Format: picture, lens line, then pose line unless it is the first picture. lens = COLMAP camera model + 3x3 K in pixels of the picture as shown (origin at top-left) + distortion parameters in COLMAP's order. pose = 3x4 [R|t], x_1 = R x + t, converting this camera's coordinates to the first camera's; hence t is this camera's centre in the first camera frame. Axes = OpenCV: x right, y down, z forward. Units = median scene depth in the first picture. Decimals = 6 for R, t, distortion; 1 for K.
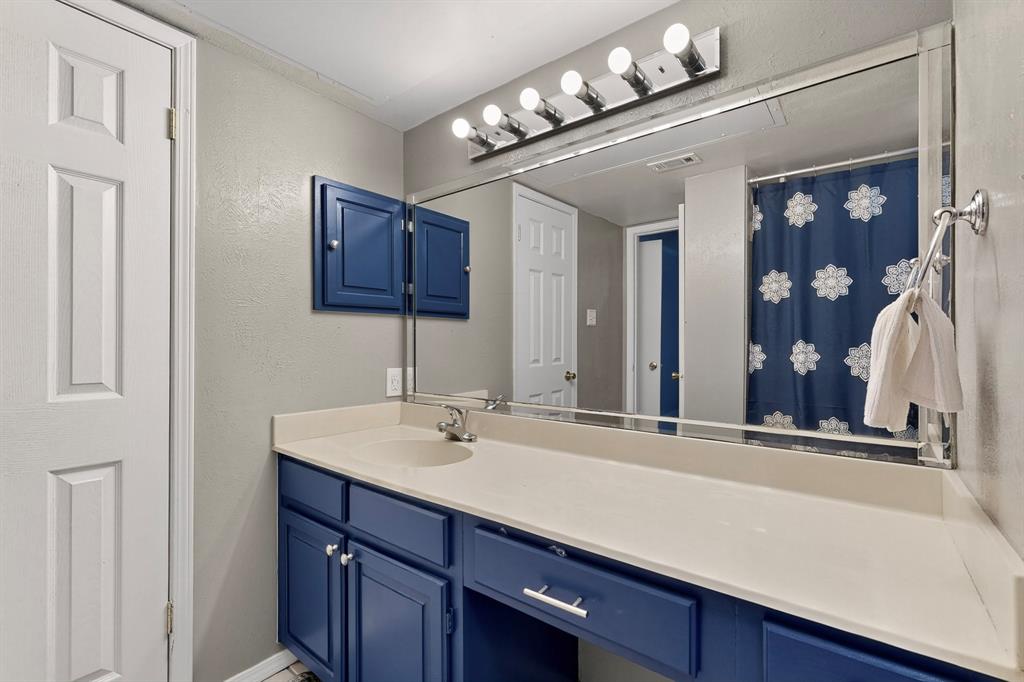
lens RADIAL K [[444.6, 0, 516.4], [0, 444.6, 341.3], [0, 0, 1]] dist [0.001012, -0.002295]
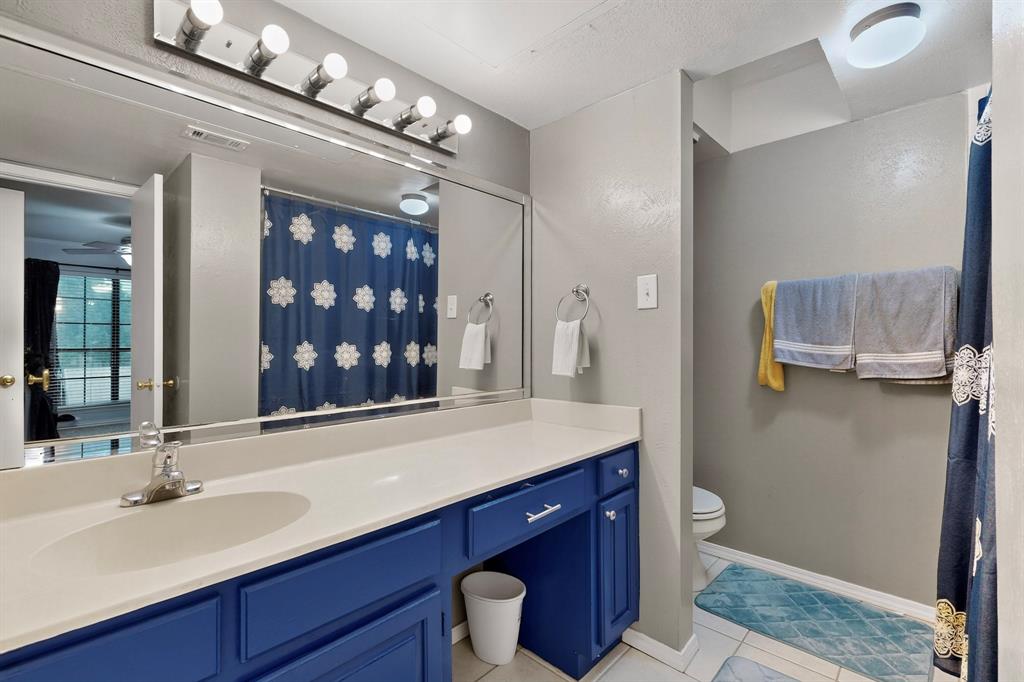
lens RADIAL K [[469.4, 0, 516.1], [0, 469.4, 340.5], [0, 0, 1]] dist [0.003839, 0.000076]
pose [[0.091130, 0.003131, 0.995834, -0.533413], [0.002265, 0.999992, -0.003352, 0.001356], [-0.995836, 0.002561, 0.091123, 0.332949]]
